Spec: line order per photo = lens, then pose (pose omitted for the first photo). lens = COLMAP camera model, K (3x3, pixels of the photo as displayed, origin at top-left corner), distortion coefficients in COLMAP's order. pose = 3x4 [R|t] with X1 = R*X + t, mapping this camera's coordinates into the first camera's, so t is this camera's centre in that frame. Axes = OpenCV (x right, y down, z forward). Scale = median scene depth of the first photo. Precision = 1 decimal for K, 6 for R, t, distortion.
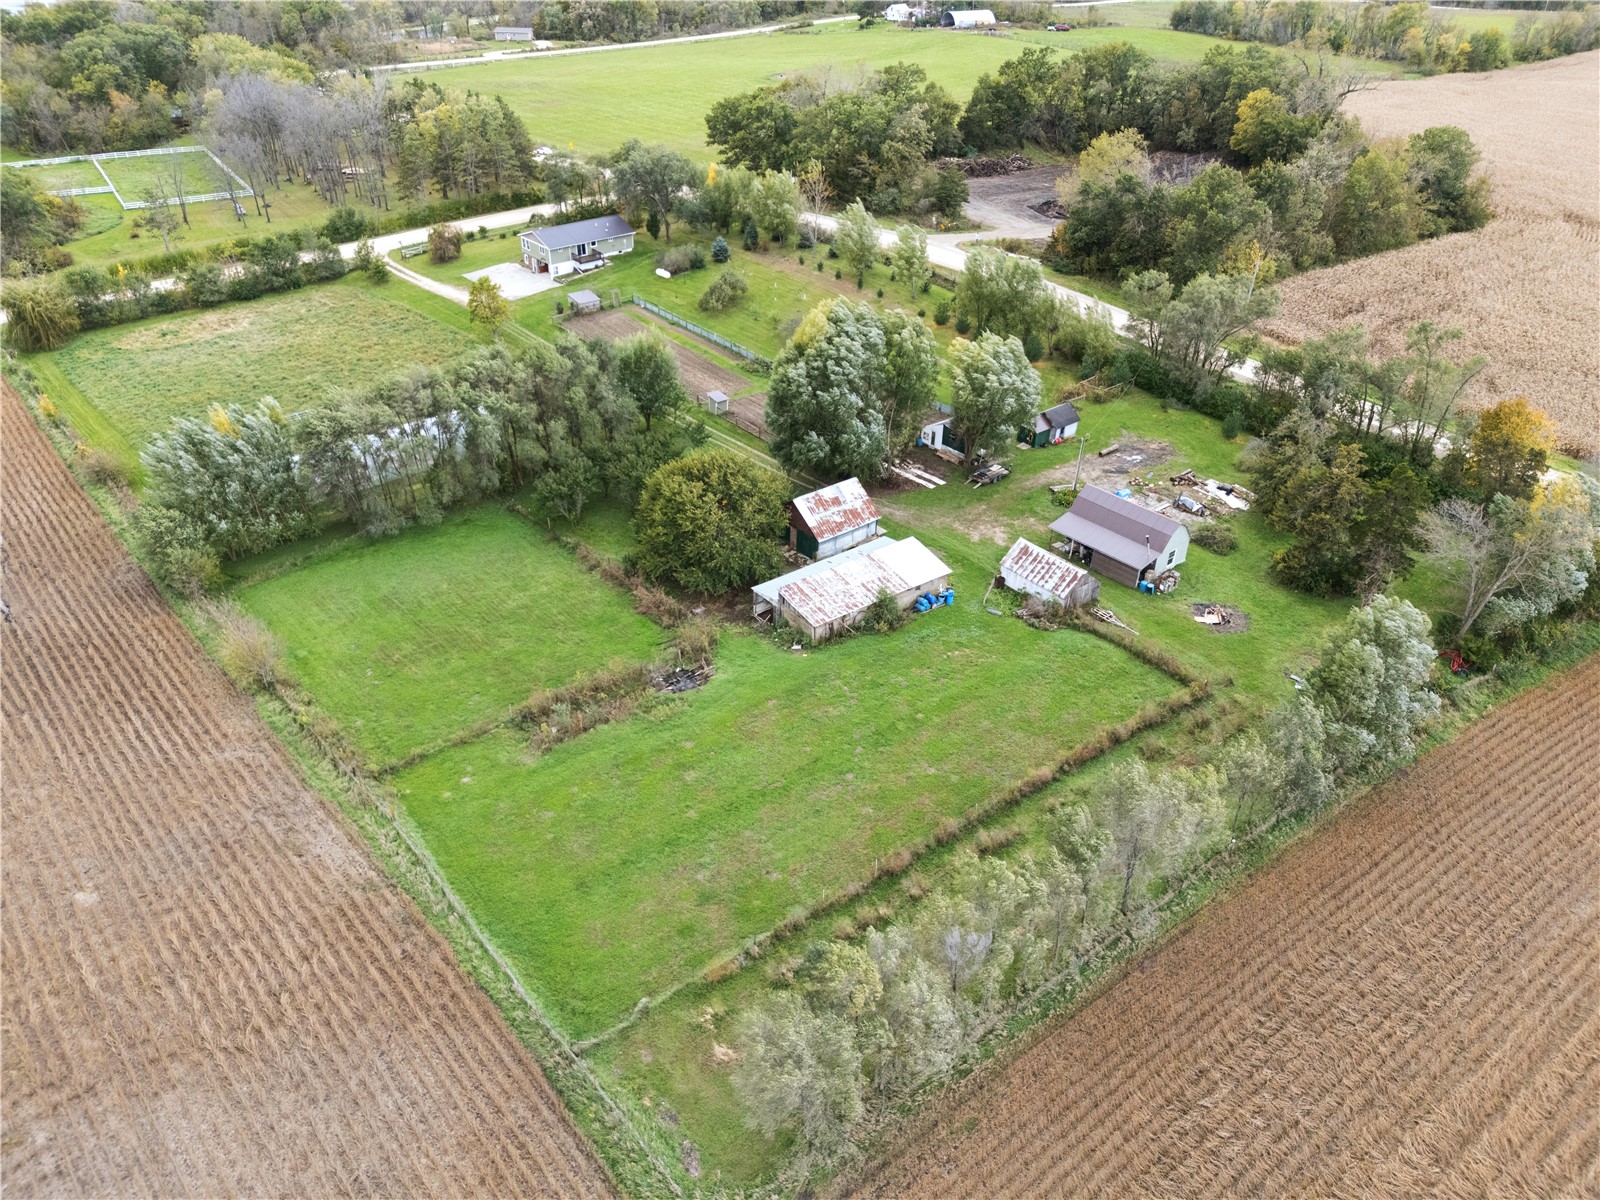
lens RADIAL K [[1174.3, 0, 800.0], [0, 1174.3, 600.0], [0, 0, 1]] dist [0.076947, -0.077733]
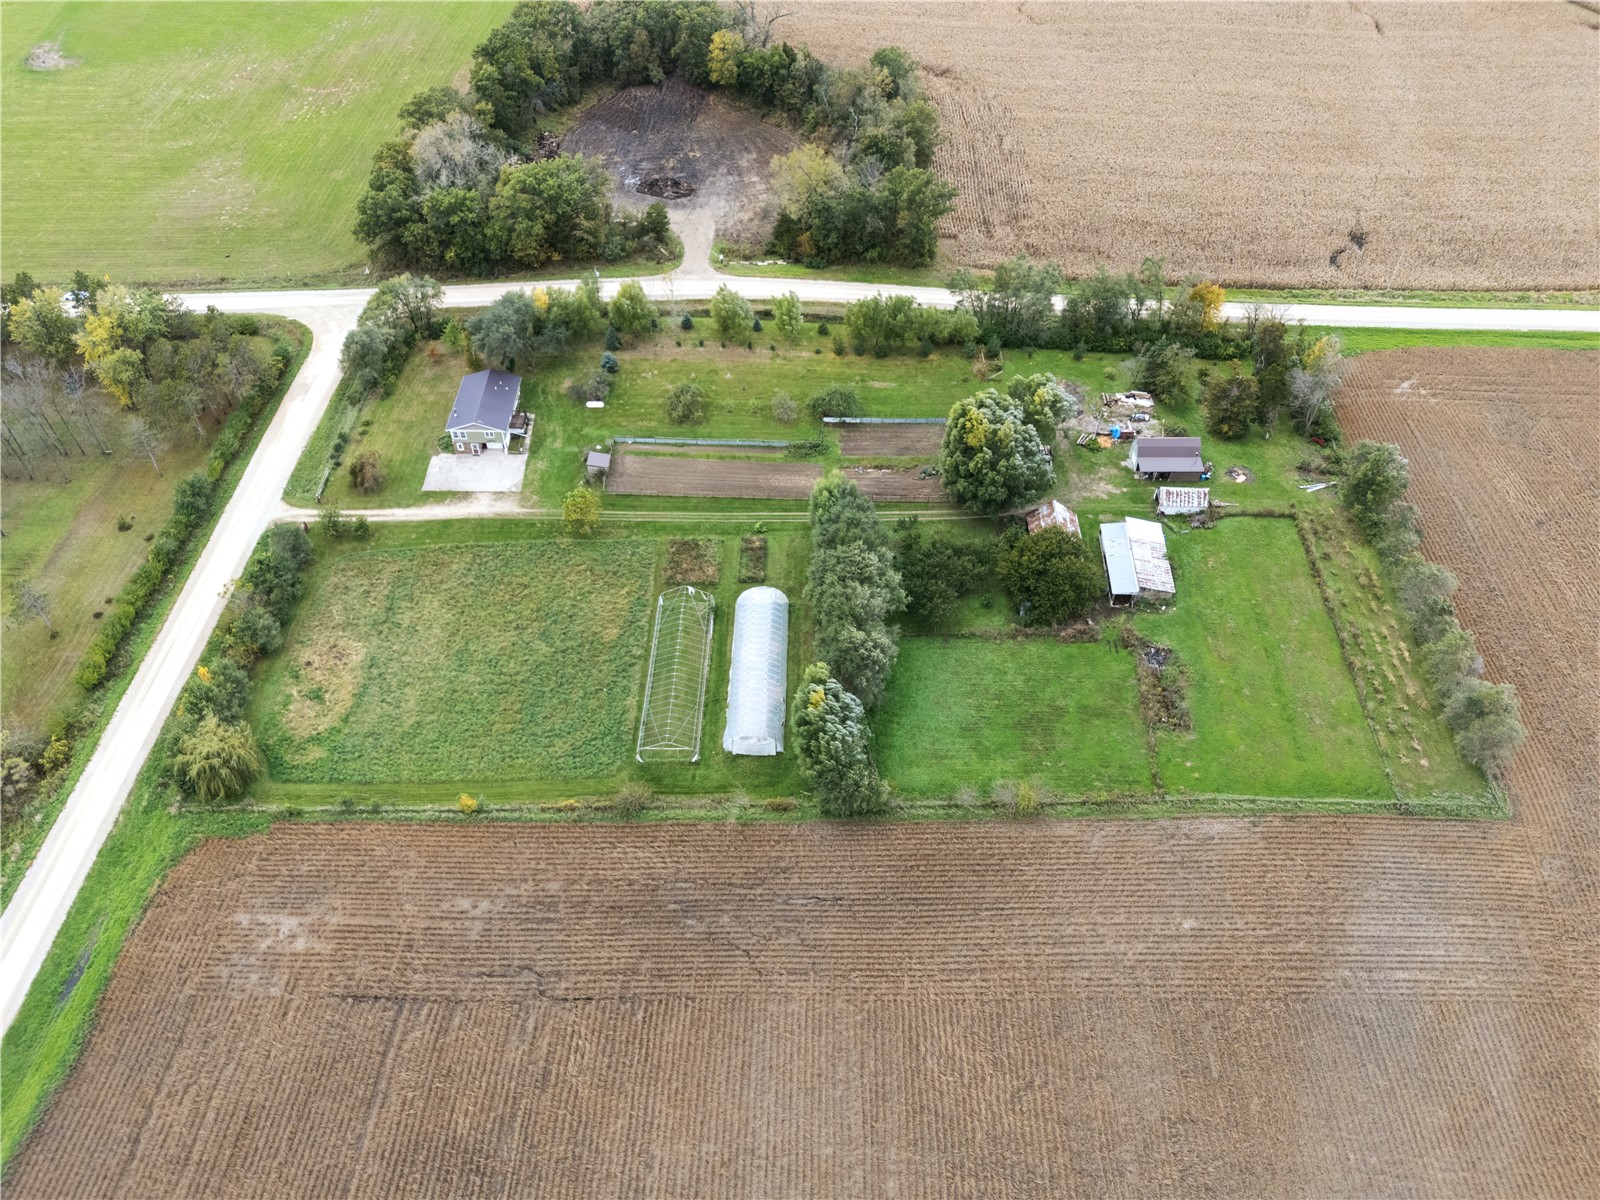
lens RADIAL K [[1174.3, 0, 800.0], [0, 1174.3, 600.0], [0, 0, 1]] dist [0.076947, -0.077733]
pose [[0.650428, -0.542692, 0.531441, -1.133684], [0.405578, 0.839709, 0.361102, -0.728243], [-0.642223, -0.019330, 0.766274, -0.017462]]
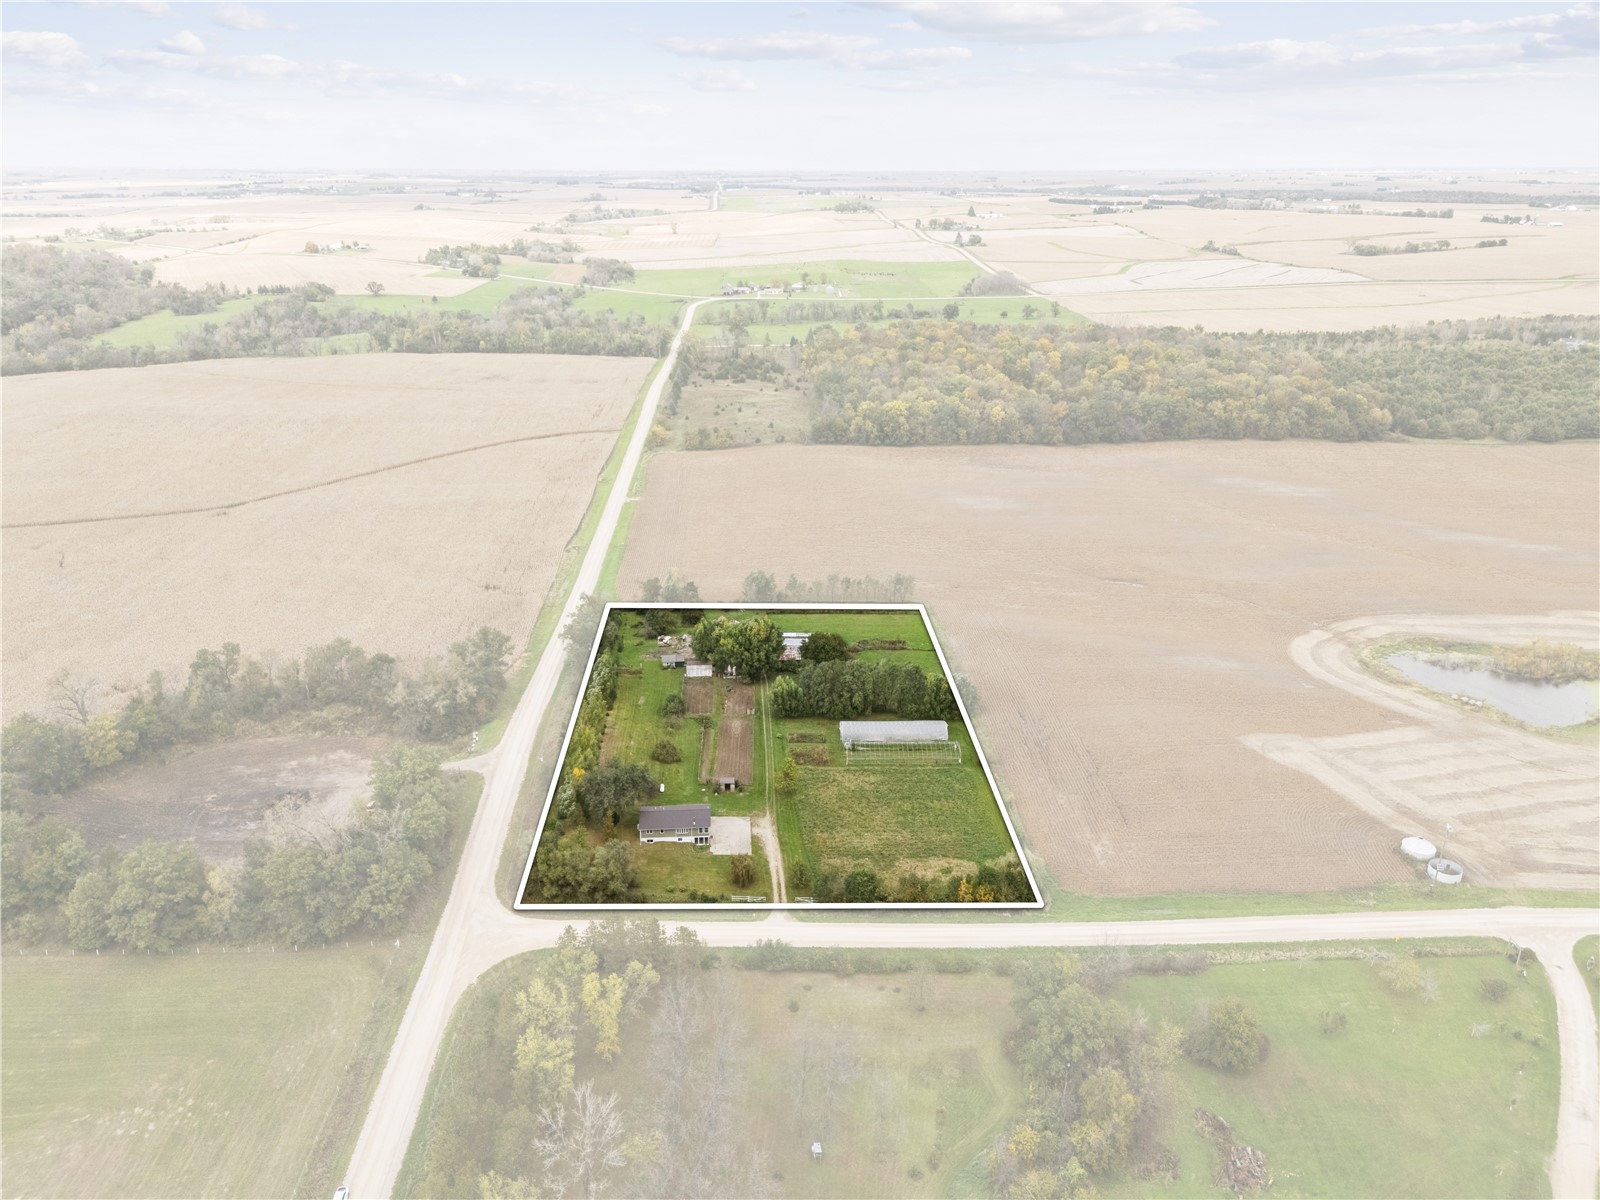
lens RADIAL K [[1174.3, 0, 800.0], [0, 1174.3, 600.0], [0, 0, 1]] dist [0.076947, -0.077733]
pose [[-0.800961, -0.222149, 0.555978, -1.733790], [0.310082, 0.640452, 0.702617, -2.379539], [-0.512163, 0.735167, -0.444093, 2.290307]]
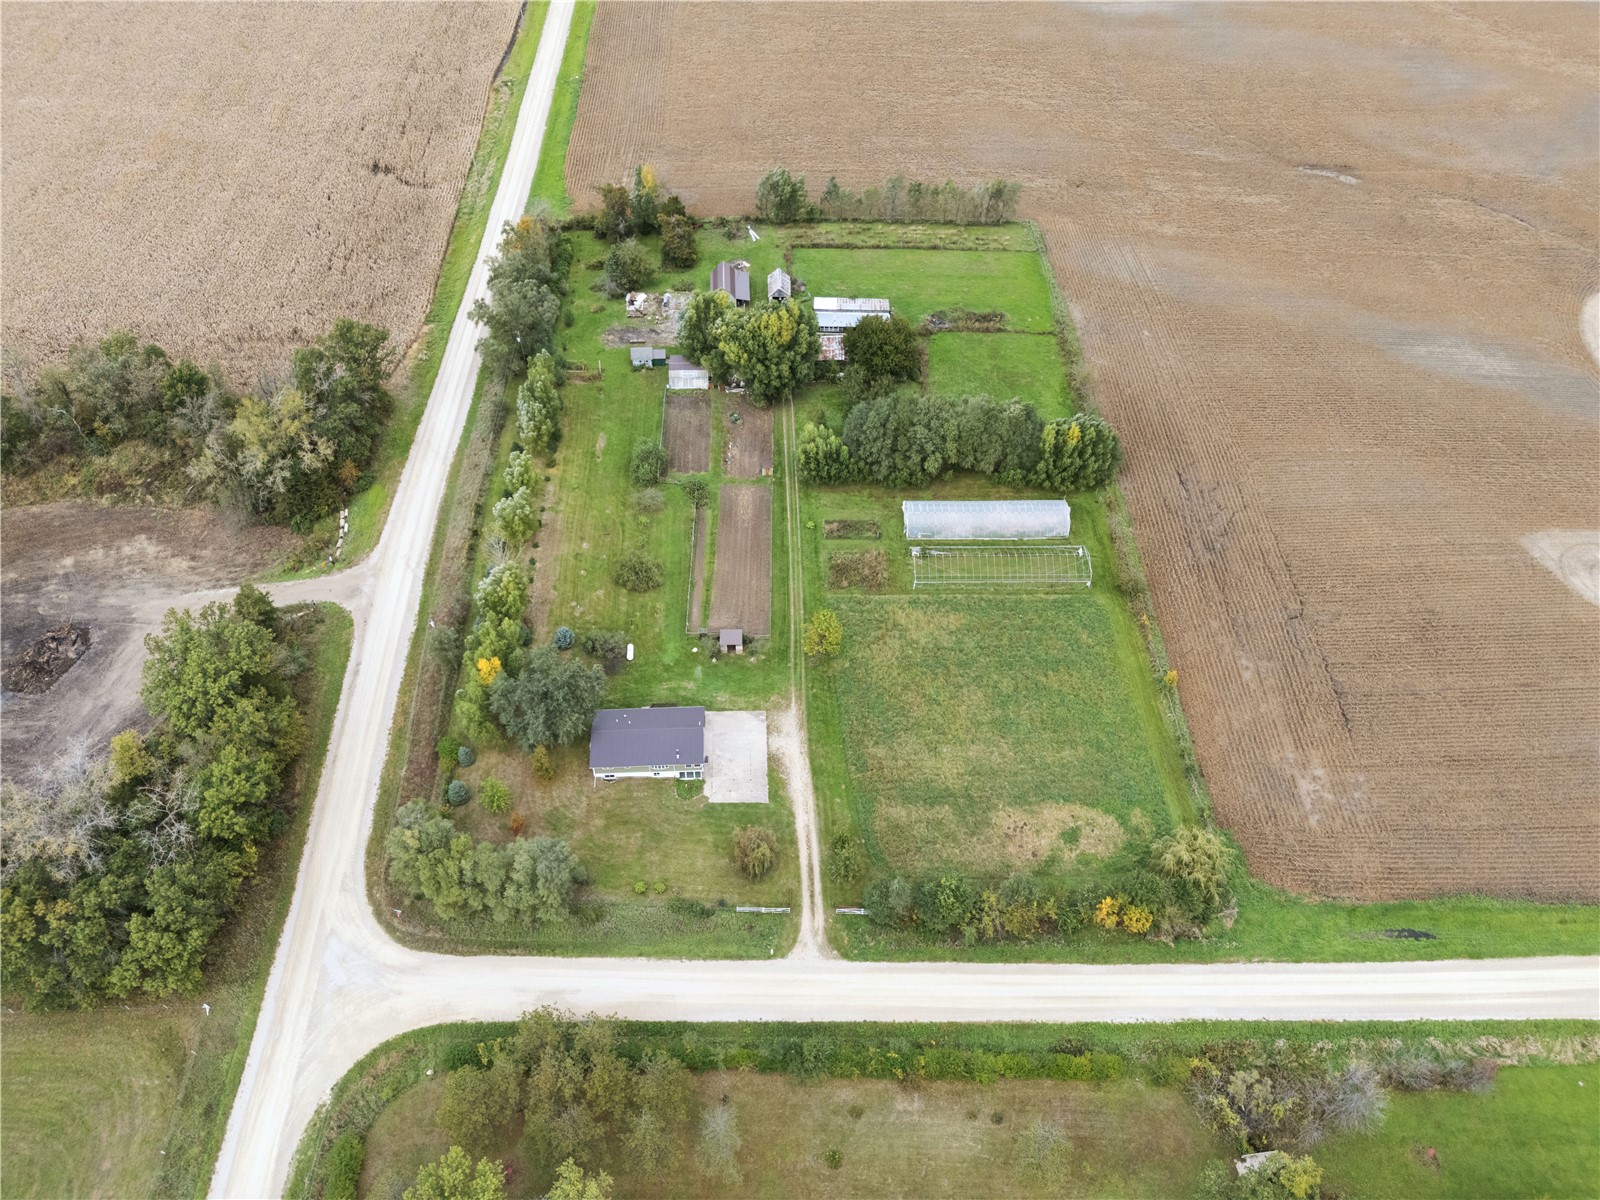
lens RADIAL K [[1174.3, 0, 800.0], [0, 1174.3, 600.0], [0, 0, 1]] dist [0.076947, -0.077733]
pose [[-0.787534, -0.469551, 0.399138, -0.986779], [0.312293, 0.254282, 0.915322, -1.874247], [-0.531284, 0.845495, -0.053618, 1.521389]]
